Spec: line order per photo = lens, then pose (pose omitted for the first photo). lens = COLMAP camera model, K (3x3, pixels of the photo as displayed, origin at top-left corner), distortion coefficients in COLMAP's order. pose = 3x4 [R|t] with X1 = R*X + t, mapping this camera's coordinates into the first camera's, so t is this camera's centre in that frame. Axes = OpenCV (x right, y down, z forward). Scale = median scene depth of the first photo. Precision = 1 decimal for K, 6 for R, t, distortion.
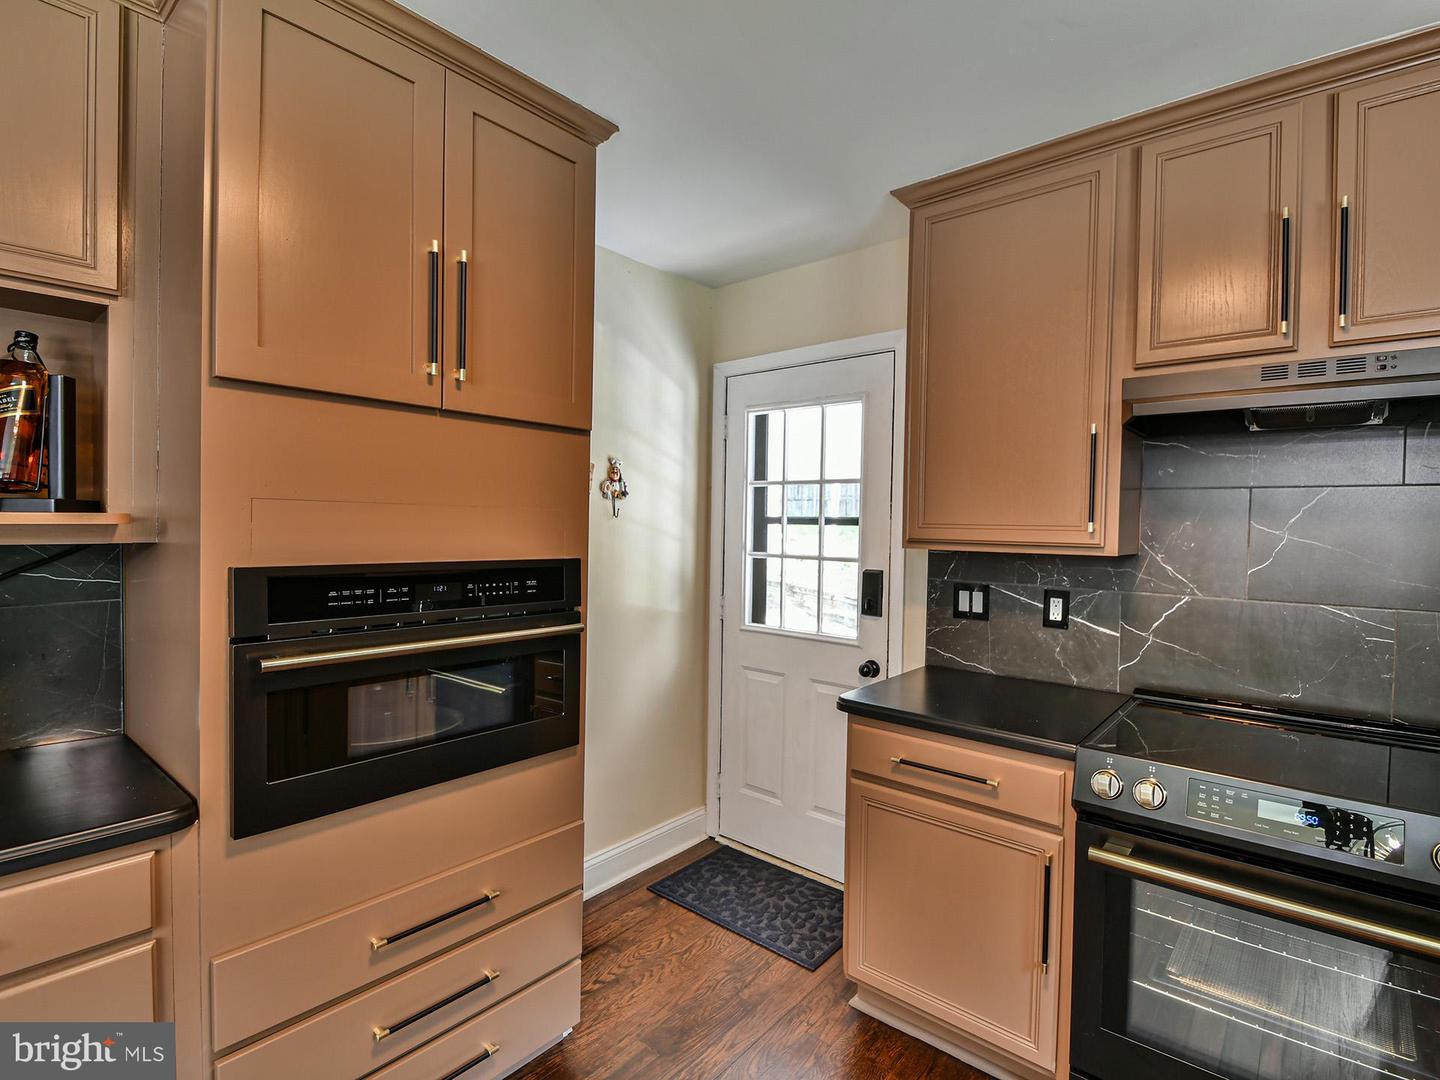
lens RADIAL K [[672.9, 0, 789.2], [0, 672.9, 541.7], [0, 0, 1]] dist [0.000971, -0.011451]
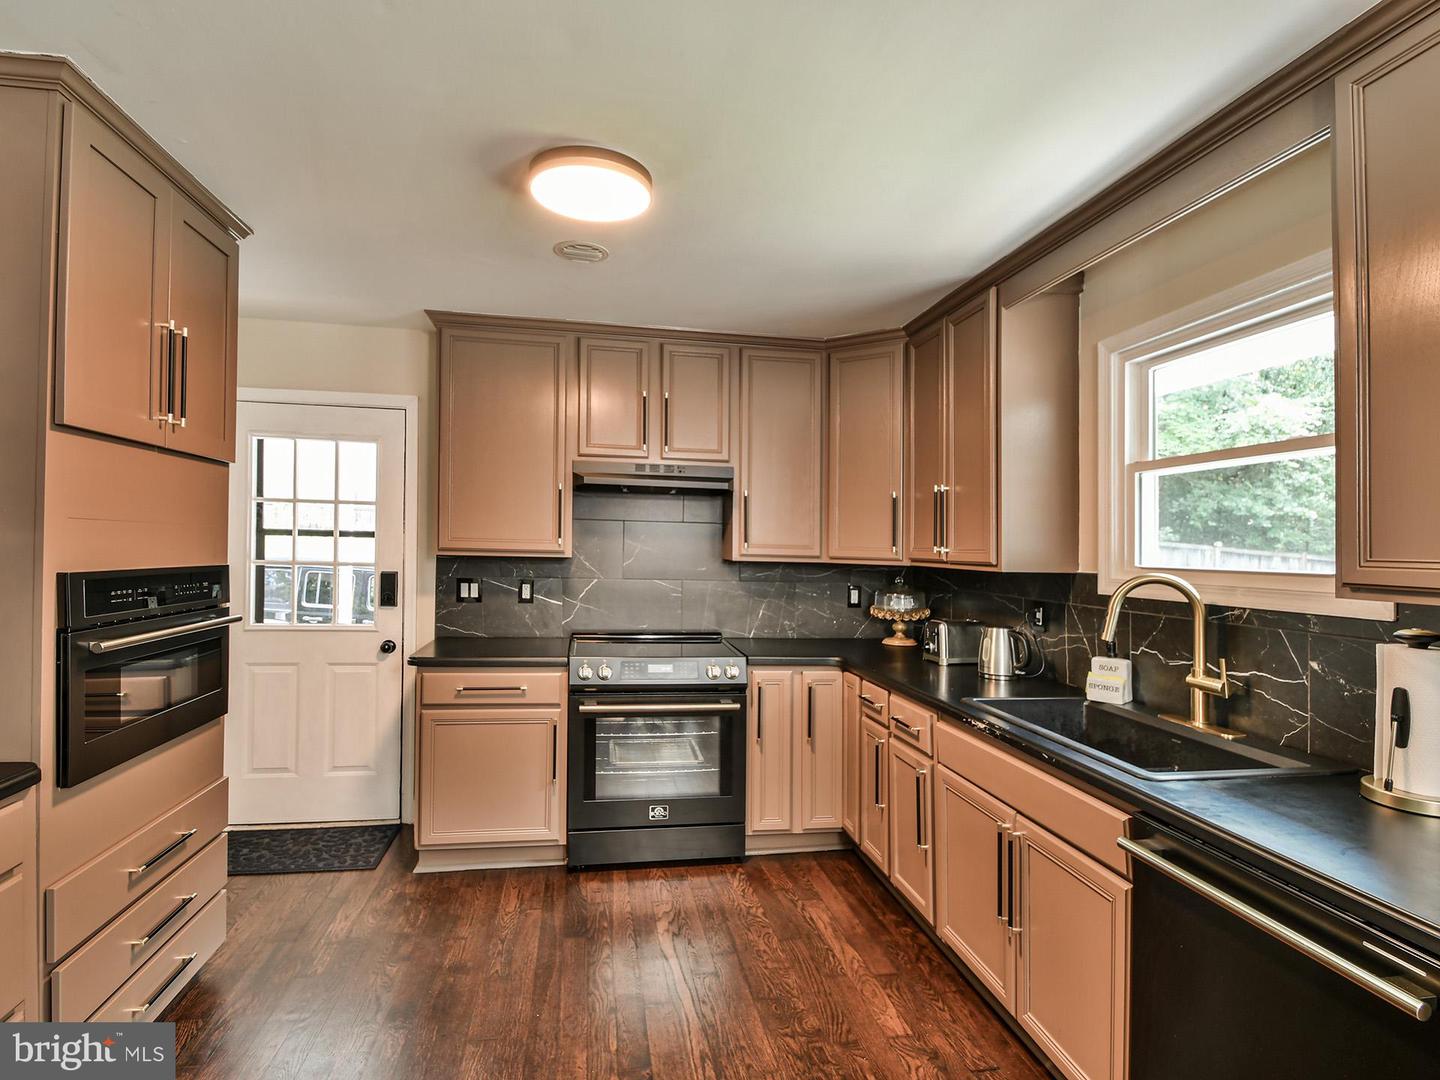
lens RADIAL K [[672.9, 0, 645.5], [0, 672.9, 487.4], [0, 0, 1]] dist [0.000971, -0.011451]
pose [[0.728472, 0.057527, 0.682656, -0.519433], [0.005913, 0.995903, -0.090233, -0.001039], [-0.685050, 0.069769, 0.725147, -0.395936]]
